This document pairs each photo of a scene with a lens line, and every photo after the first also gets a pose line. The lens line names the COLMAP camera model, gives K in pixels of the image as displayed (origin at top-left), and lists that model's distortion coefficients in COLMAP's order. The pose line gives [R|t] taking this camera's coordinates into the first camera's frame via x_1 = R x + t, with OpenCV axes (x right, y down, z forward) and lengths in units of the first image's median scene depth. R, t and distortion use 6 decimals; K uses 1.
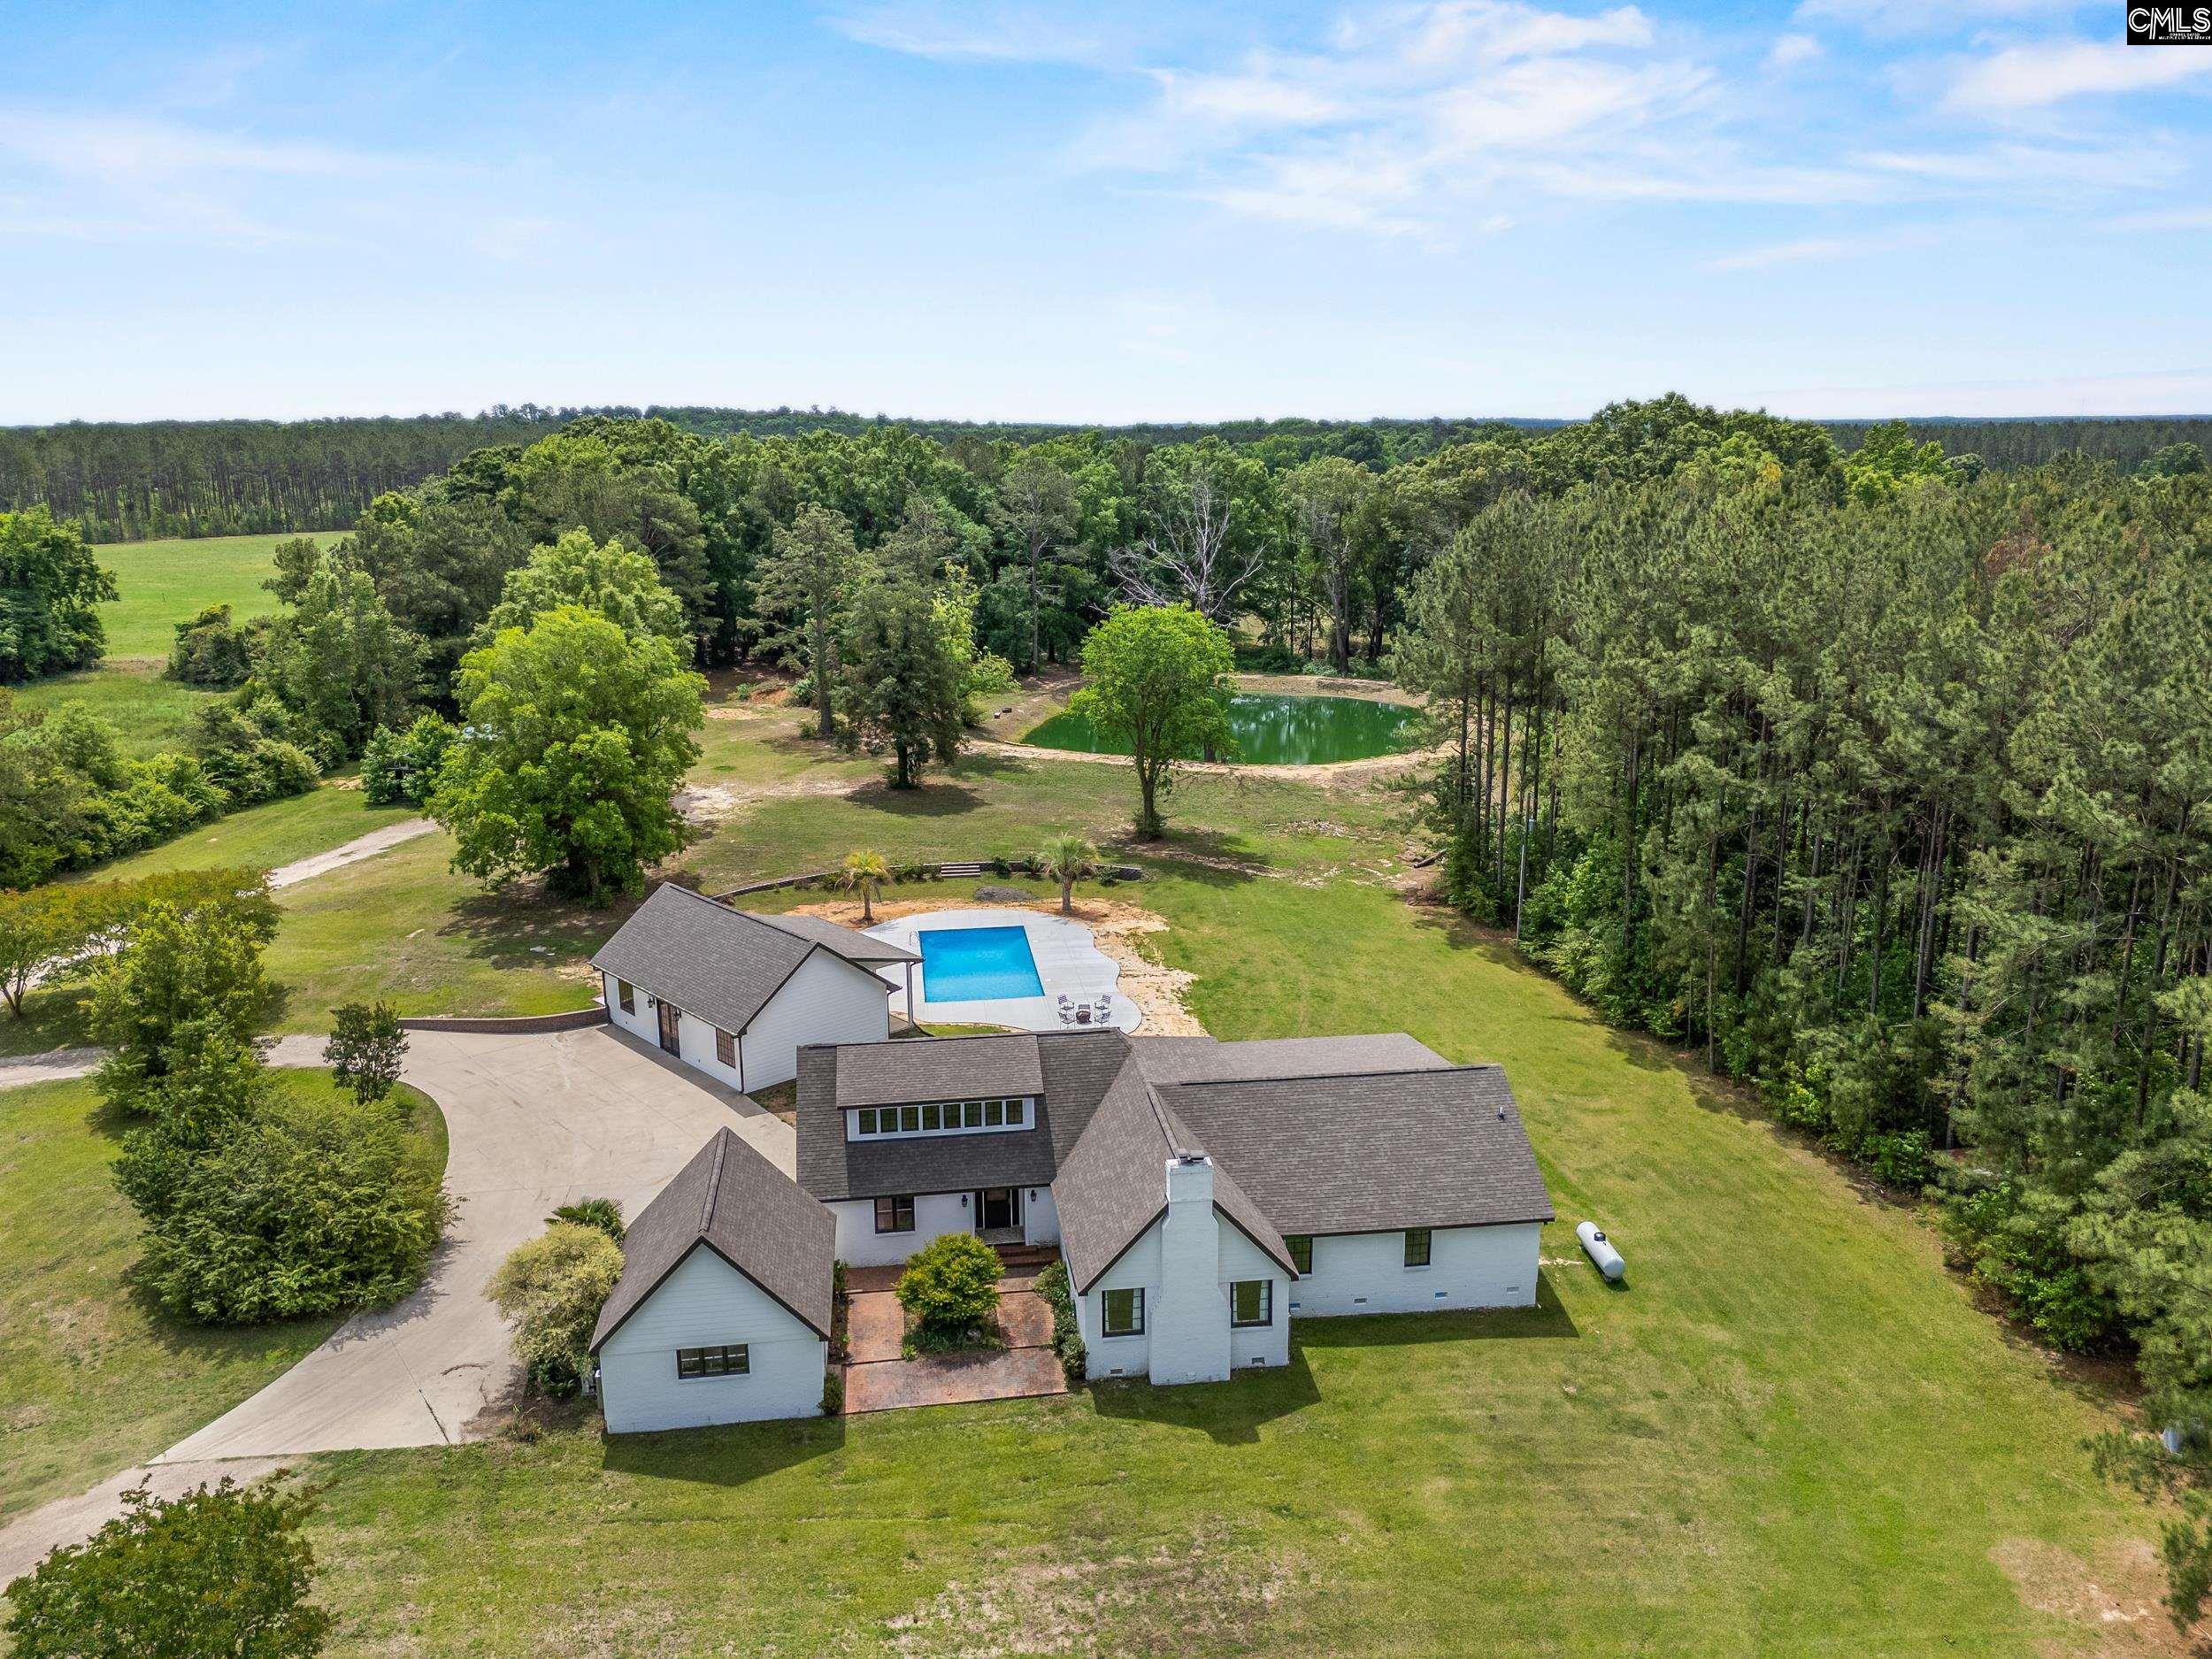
lens RADIAL K [[1603.4, 0, 1103.1], [0, 1603.4, 821.8], [0, 0, 1]] dist [0.038523, -0.025089]
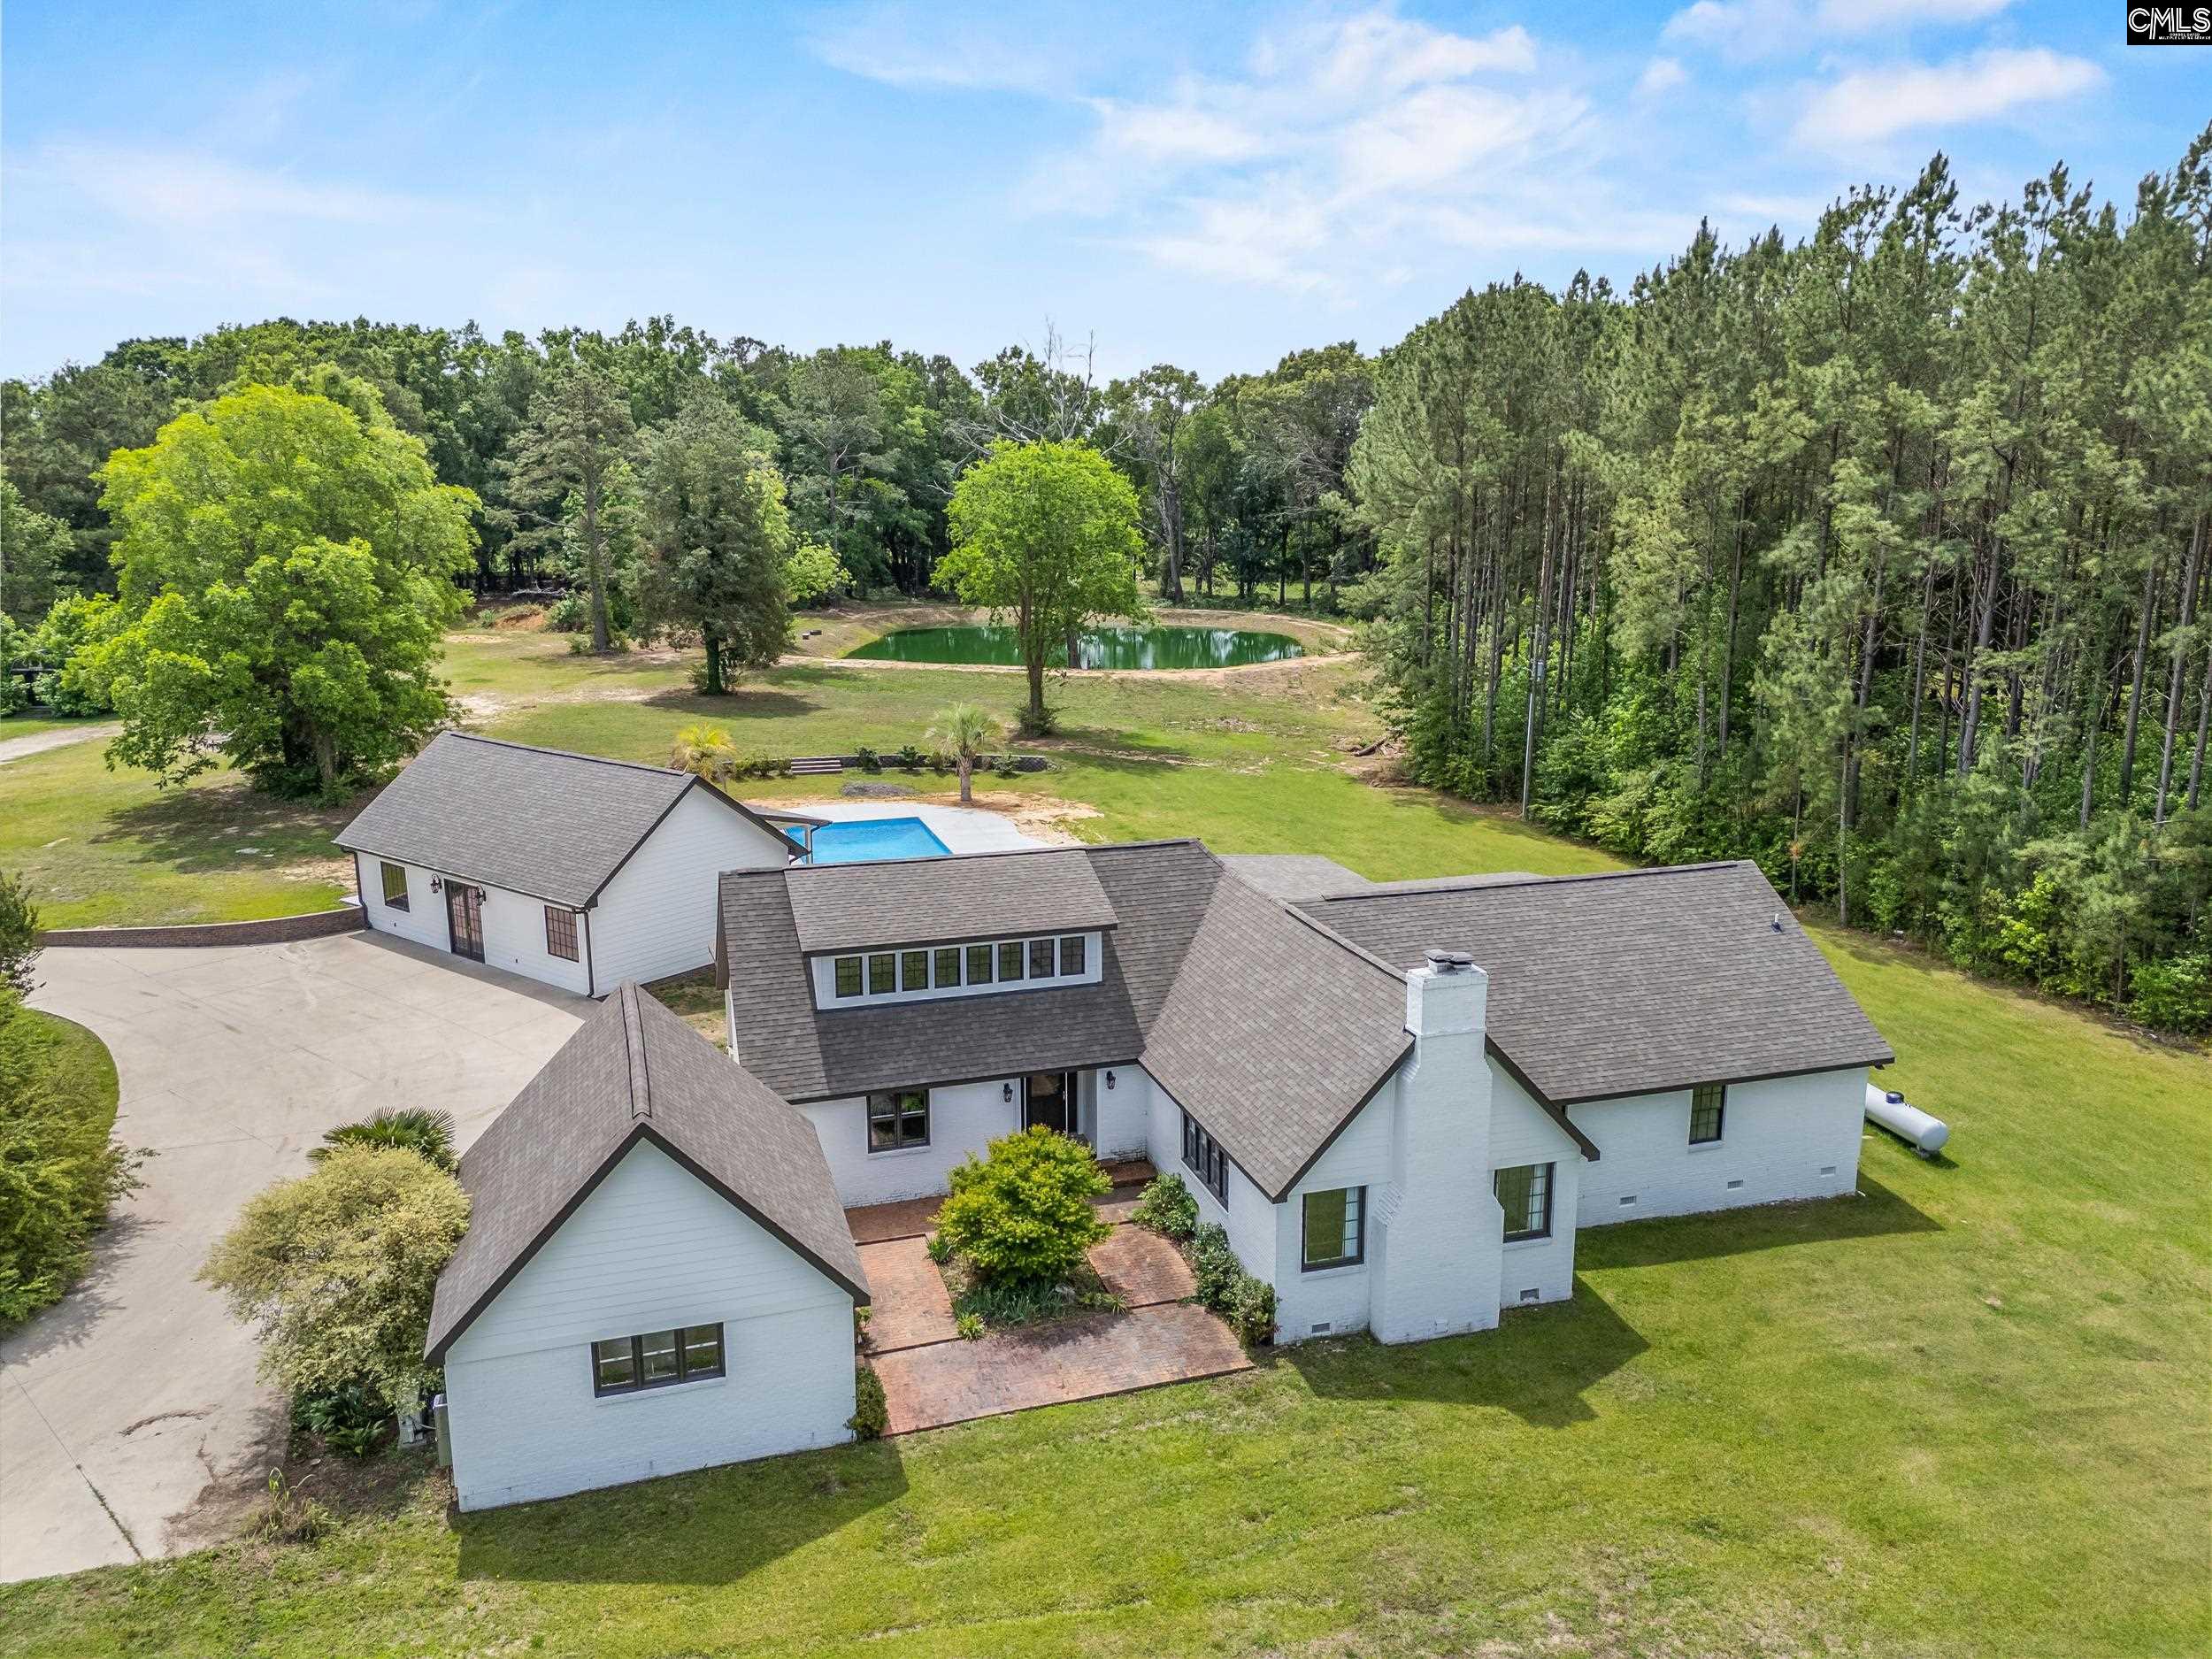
lens RADIAL K [[1603.4, 0, 1096.9], [0, 1603.4, 838.1], [0, 0, 1]] dist [0.038523, -0.025089]
pose [[0.986020, -0.031014, 0.163713, -0.151899], [0.032889, 0.999421, -0.008756, 0.141397], [-0.163347, 0.014018, 0.986469, 0.365695]]
